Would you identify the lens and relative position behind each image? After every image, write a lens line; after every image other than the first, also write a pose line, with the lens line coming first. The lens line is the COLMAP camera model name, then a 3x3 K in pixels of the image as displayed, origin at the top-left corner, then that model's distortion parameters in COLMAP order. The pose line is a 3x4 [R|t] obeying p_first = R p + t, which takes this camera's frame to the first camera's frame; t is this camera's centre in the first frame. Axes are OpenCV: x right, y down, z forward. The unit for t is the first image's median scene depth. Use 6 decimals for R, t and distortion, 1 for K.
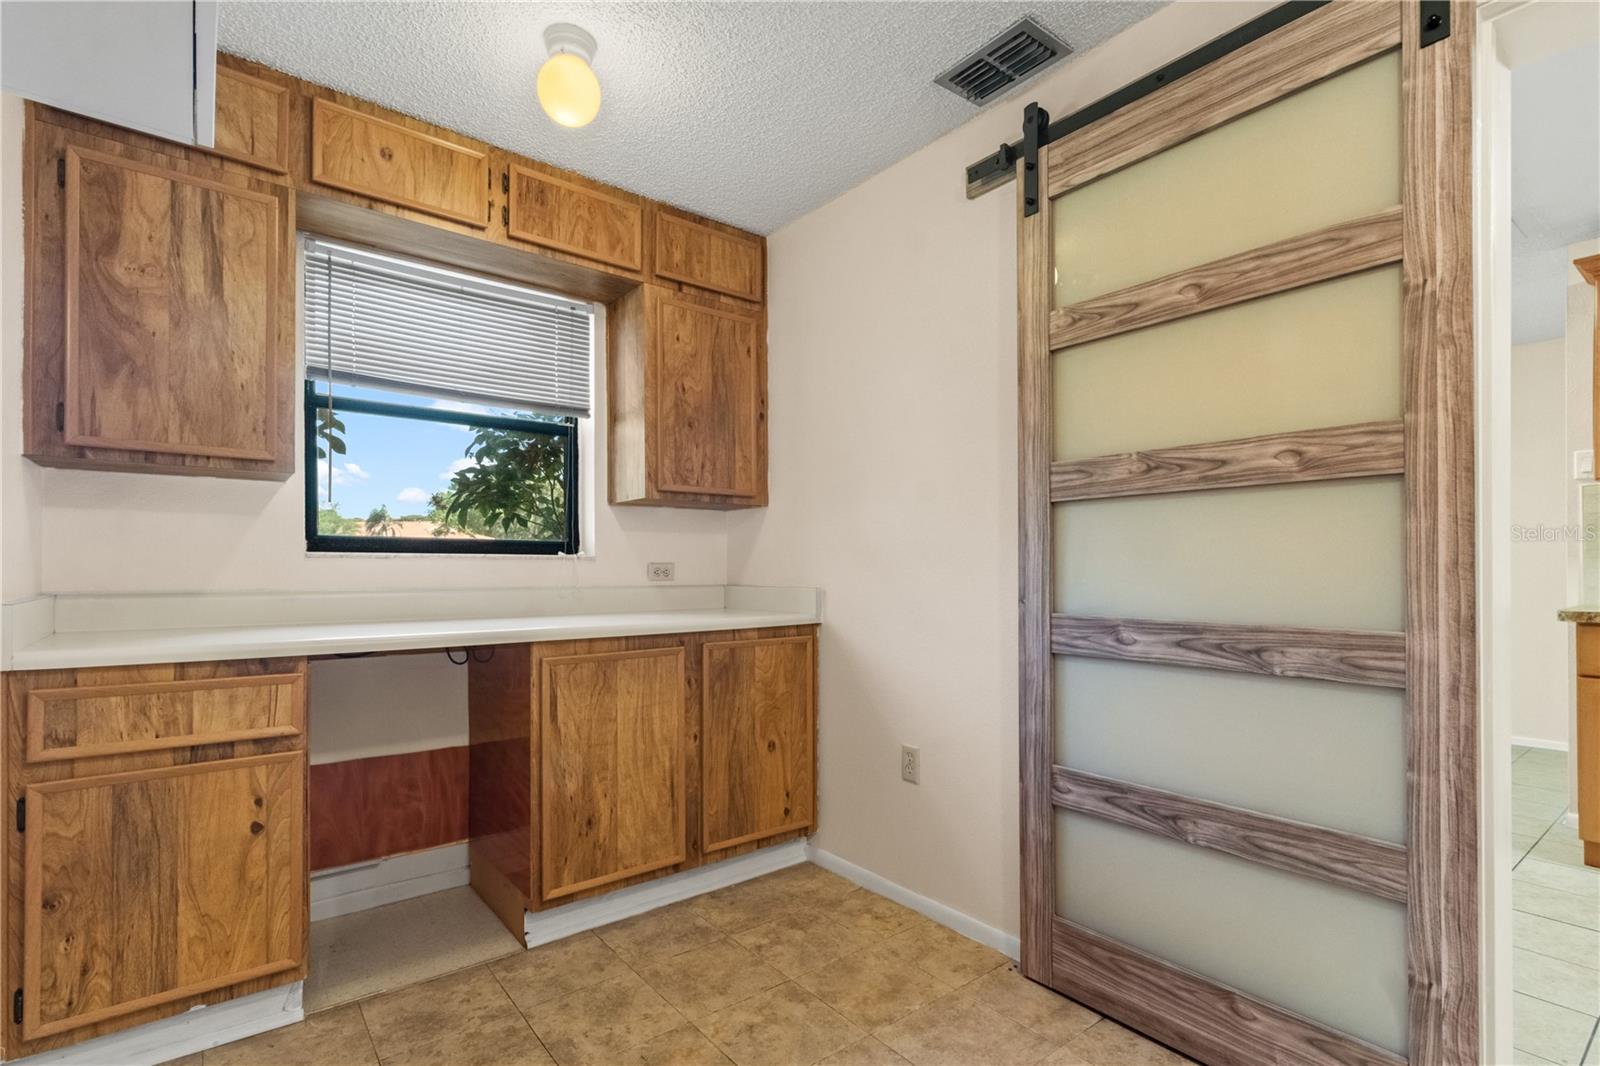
lens RADIAL K [[761.3, 0, 807.8], [0, 761.3, 560.3], [0, 0, 1]] dist [0.000913, 0.002044]
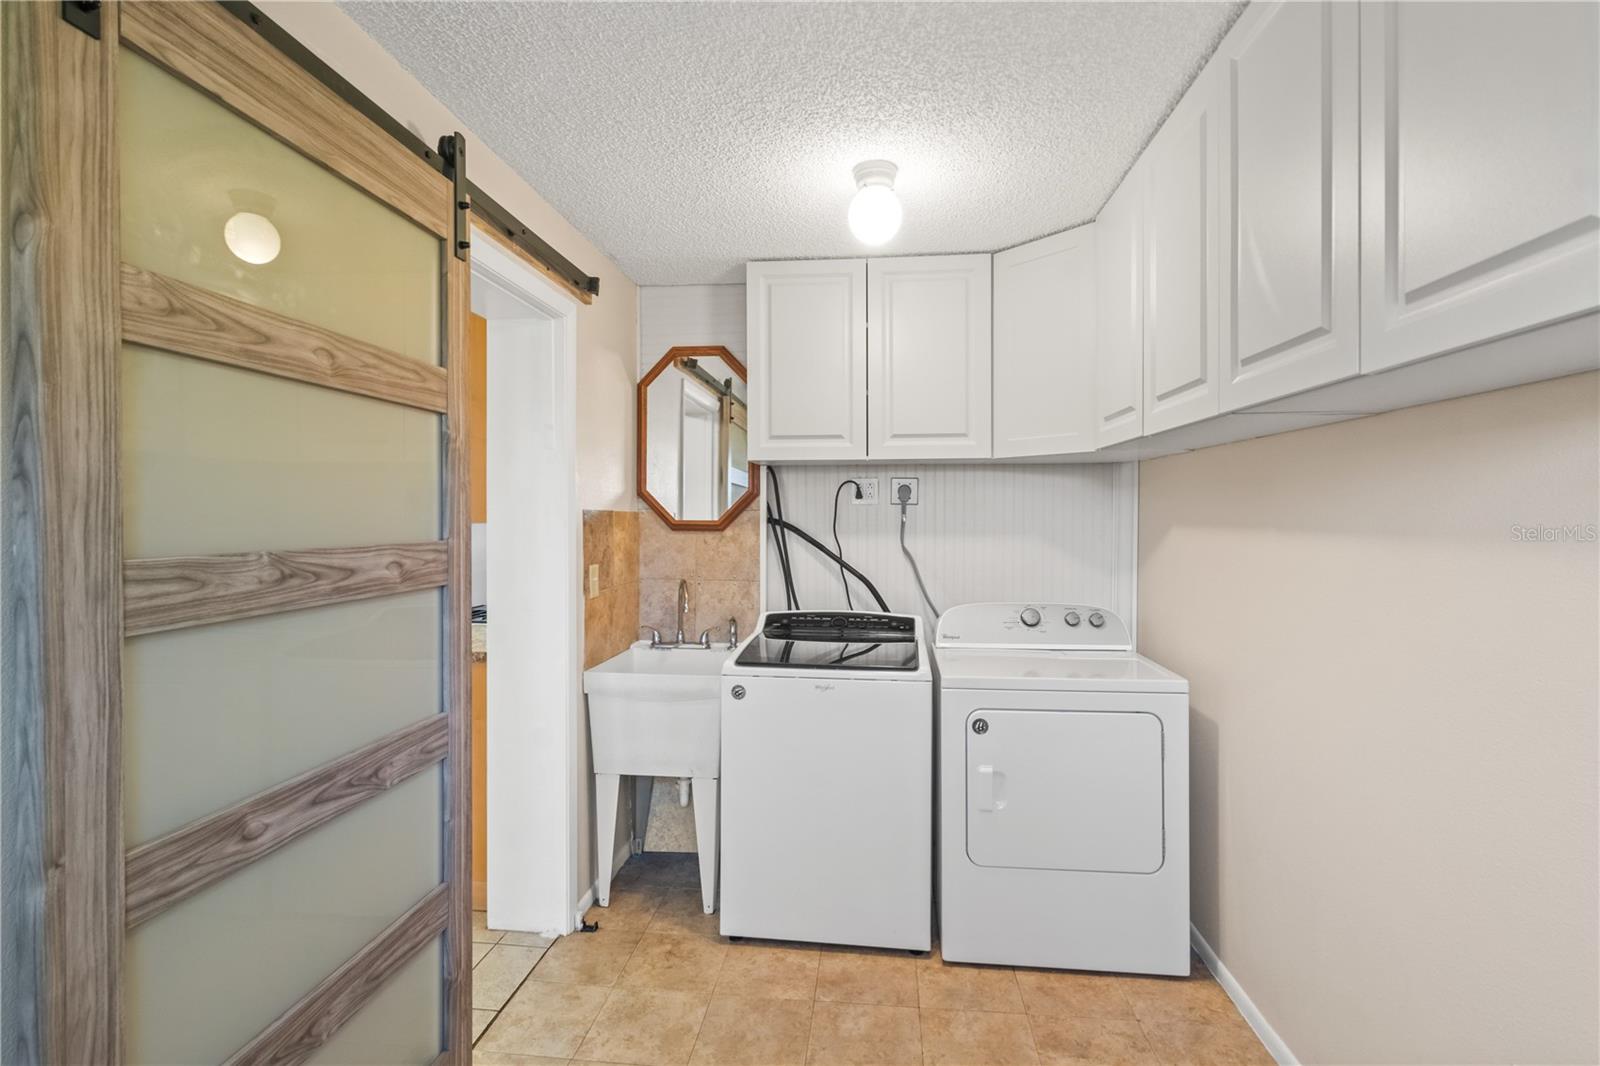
lens RADIAL K [[761.3, 0, 800.6], [0, 761.3, 526.8], [0, 0, 1]] dist [0.000913, 0.002044]
pose [[-0.709935, -0.006674, 0.704235, -0.375246], [-0.002409, 0.999972, 0.007047, -0.161611], [-0.704263, 0.003307, -0.709932, 1.085210]]
